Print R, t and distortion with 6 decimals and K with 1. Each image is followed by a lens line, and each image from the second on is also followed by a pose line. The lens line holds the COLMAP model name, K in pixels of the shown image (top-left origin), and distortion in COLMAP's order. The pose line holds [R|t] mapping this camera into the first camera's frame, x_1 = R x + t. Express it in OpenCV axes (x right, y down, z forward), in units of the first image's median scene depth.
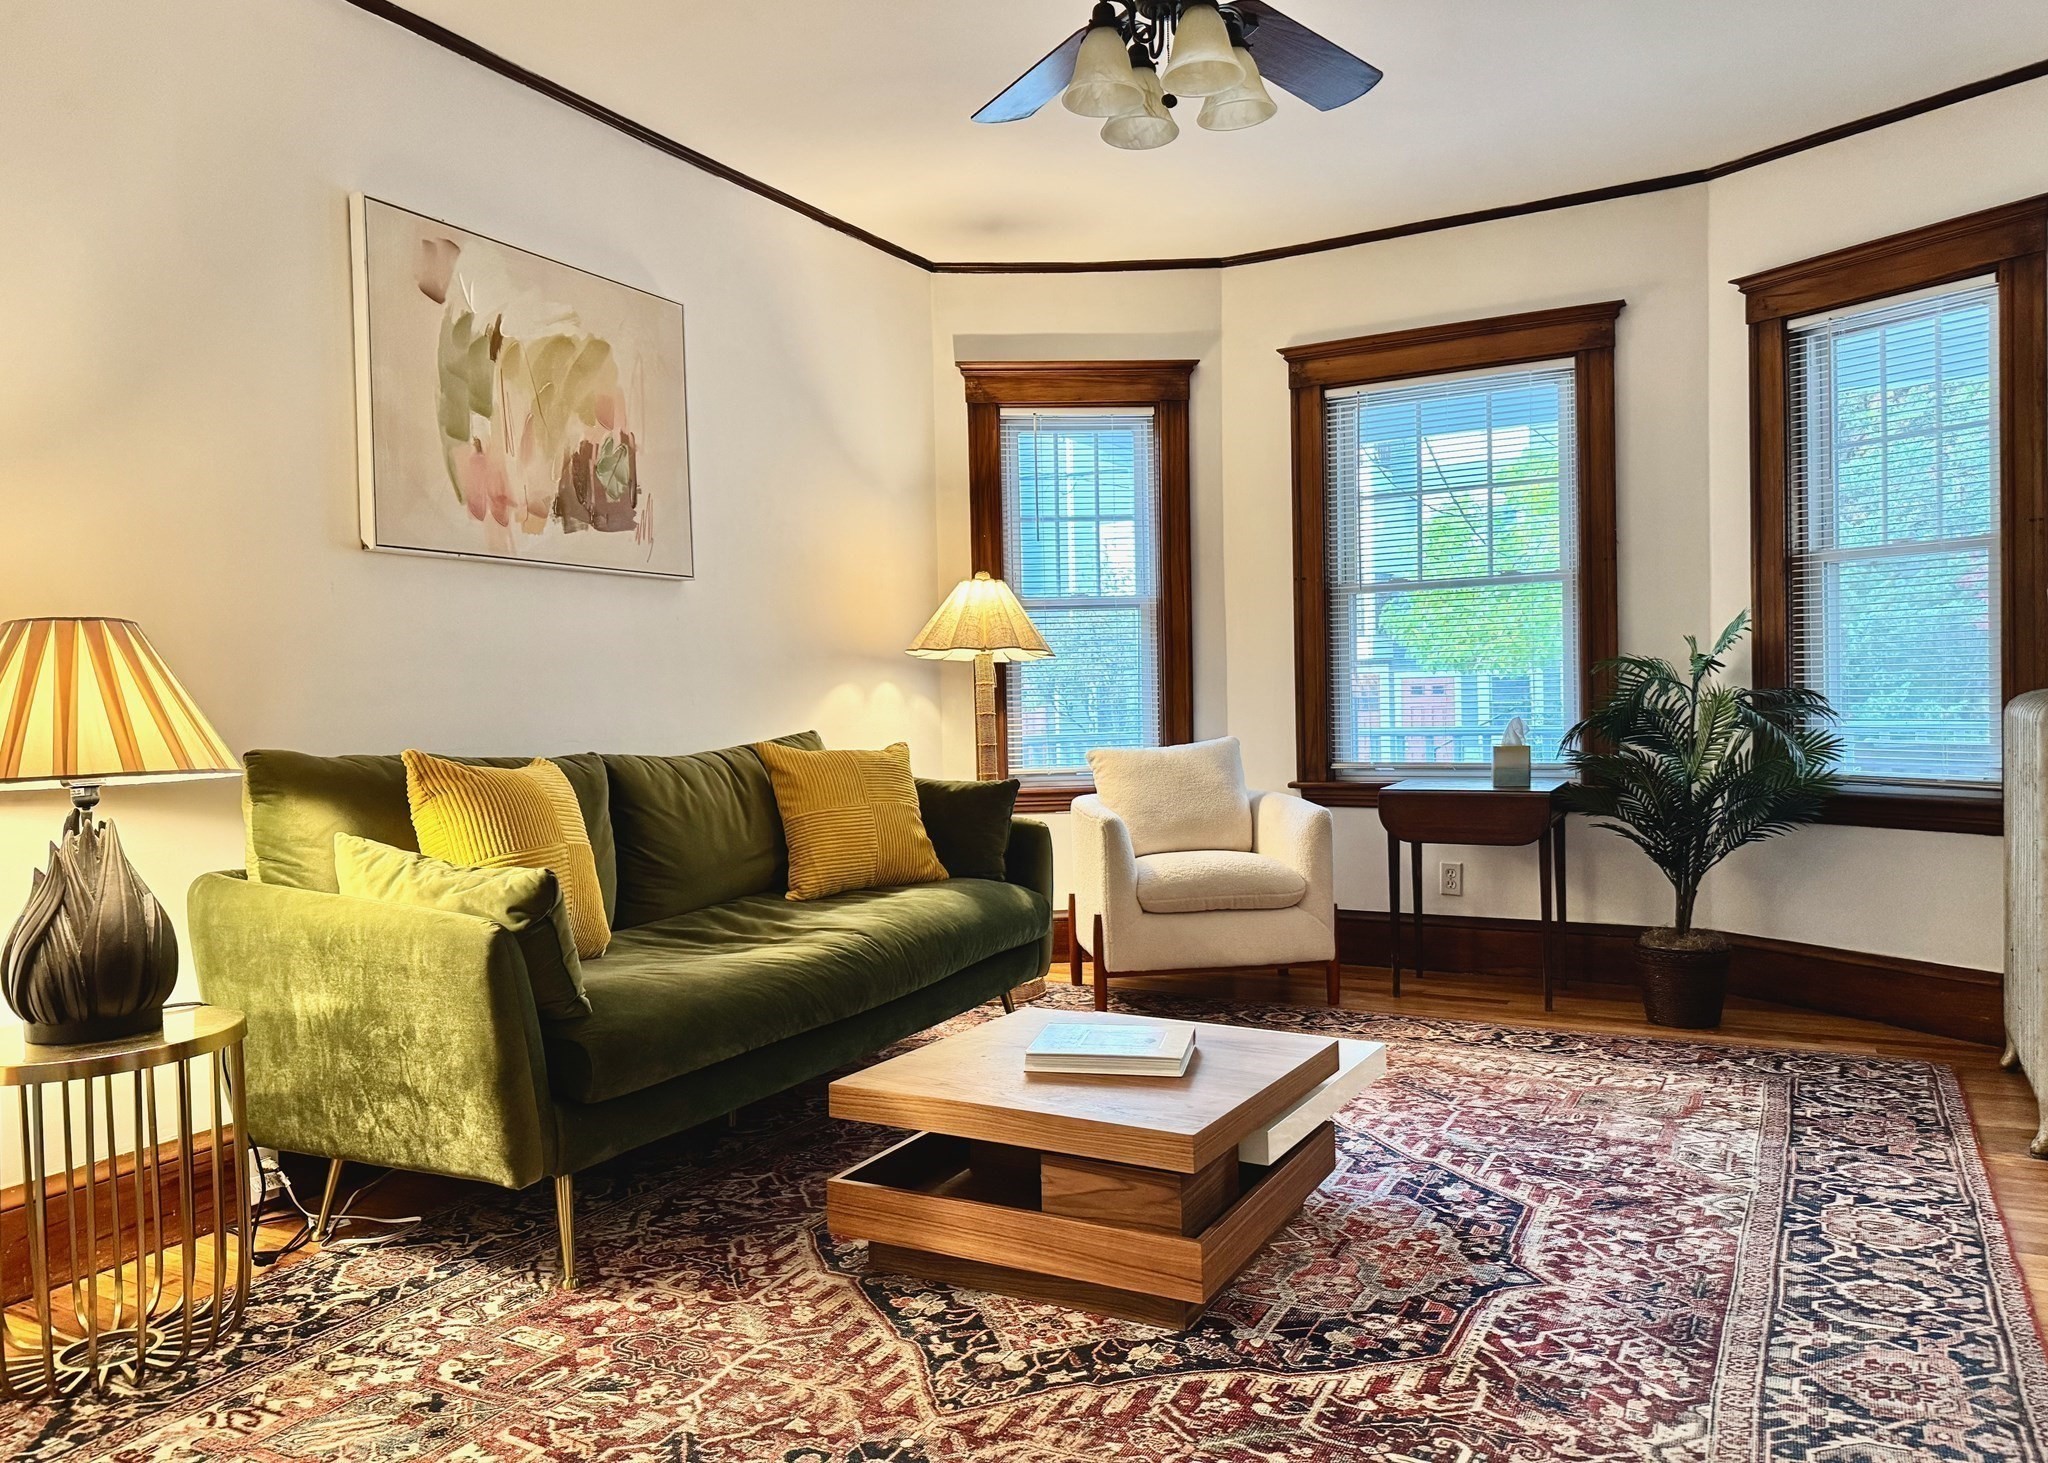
lens RADIAL K [[1438.3, 0, 1020.3], [0, 1438.3, 732.9], [0, 0, 1]] dist [0.028268, -0.034948]
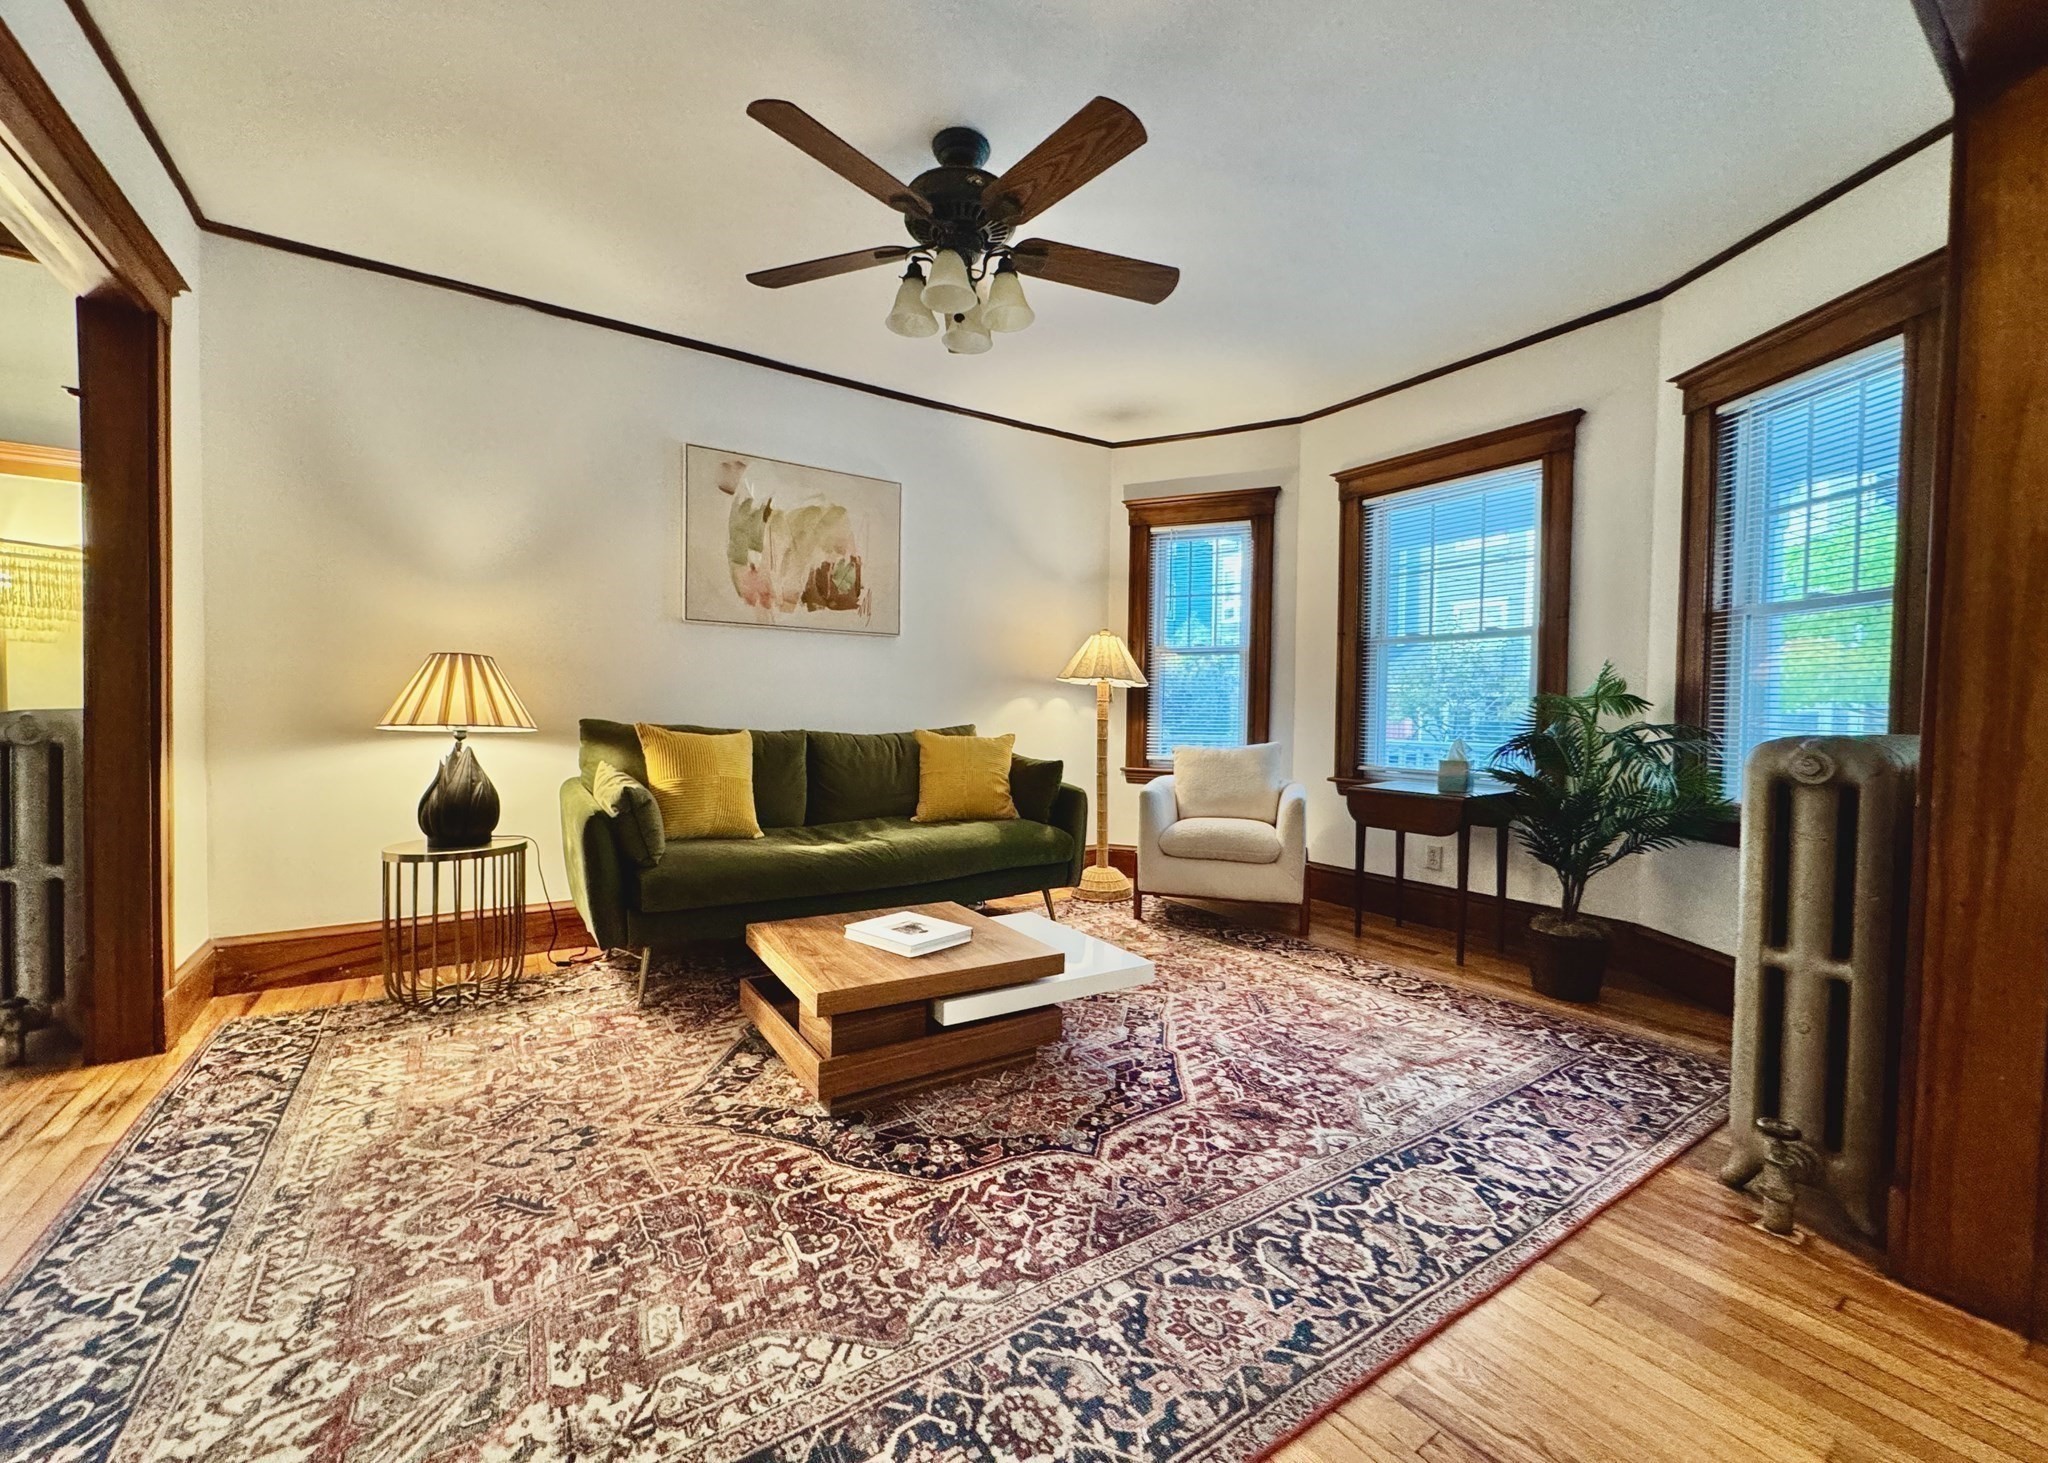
lens RADIAL K [[812.3, 0, 1017.1], [0, 812.3, 729.3], [0, 0, 1]] dist [-0.004204, 0.000317]
pose [[0.879611, 0.048110, -0.473254, 0.468954], [-0.045734, 0.998817, 0.016534, -0.017449], [0.473489, 0.007101, 0.880771, 0.222115]]
